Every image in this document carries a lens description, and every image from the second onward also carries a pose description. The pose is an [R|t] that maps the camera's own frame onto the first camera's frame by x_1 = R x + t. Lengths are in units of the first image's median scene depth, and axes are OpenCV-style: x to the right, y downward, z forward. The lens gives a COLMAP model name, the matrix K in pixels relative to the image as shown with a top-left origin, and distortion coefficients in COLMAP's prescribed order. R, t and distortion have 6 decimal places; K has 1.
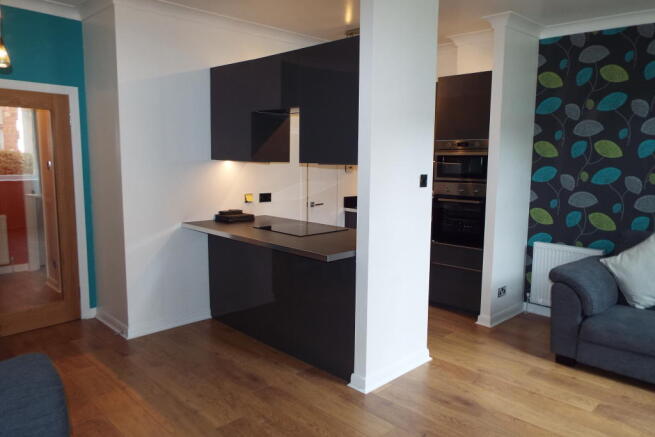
lens RADIAL K [[502.2, 0, 327.5], [0, 502.2, 218.5], [0, 0, 1]] dist [0.055933, 0.000882]
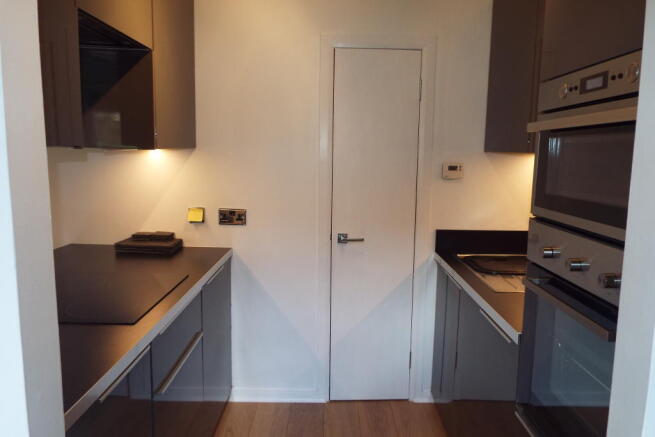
lens RADIAL K [[476.5, 0, 327.5], [0, 476.5, 218.5], [0, 0, 1]] dist [-0.005217, -0.001130]
pose [[0.711960, 0.098283, -0.695308, 0.336827], [-0.099365, 0.994294, 0.038801, -0.073837], [0.695154, 0.041465, 0.717664, 0.711577]]
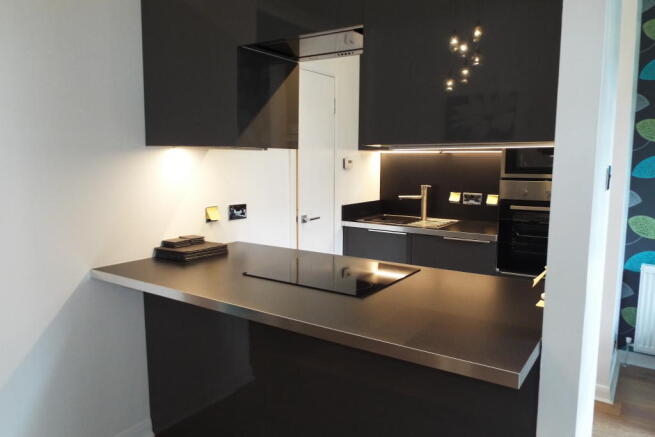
lens RADIAL K [[476.5, 0, 327.5], [0, 476.5, 218.5], [0, 0, 1]] dist [-0.005217, -0.001130]
pose [[0.980879, -0.032585, 0.191872, -0.132029], [0.032725, 0.999461, 0.002438, -0.032779], [-0.191848, 0.003888, 0.981417, 0.443637]]
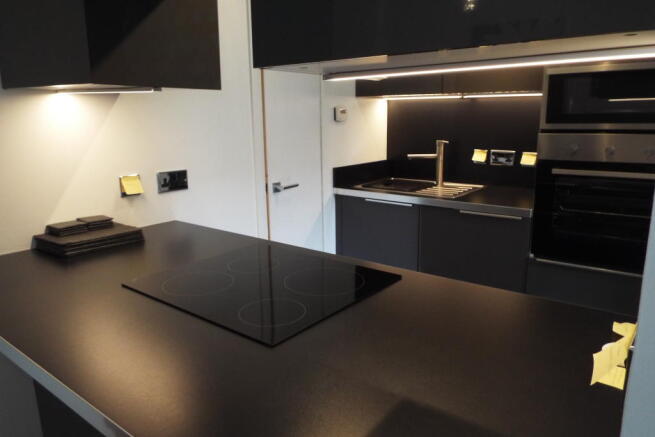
lens RADIAL K [[476.5, 0, 327.5], [0, 476.5, 218.5], [0, 0, 1]] dist [-0.005217, -0.001130]
pose [[0.992062, -0.051007, 0.114944, -0.040520], [0.040585, 0.995000, 0.091259, -0.043048], [-0.119024, -0.085870, 0.989171, 0.588158]]
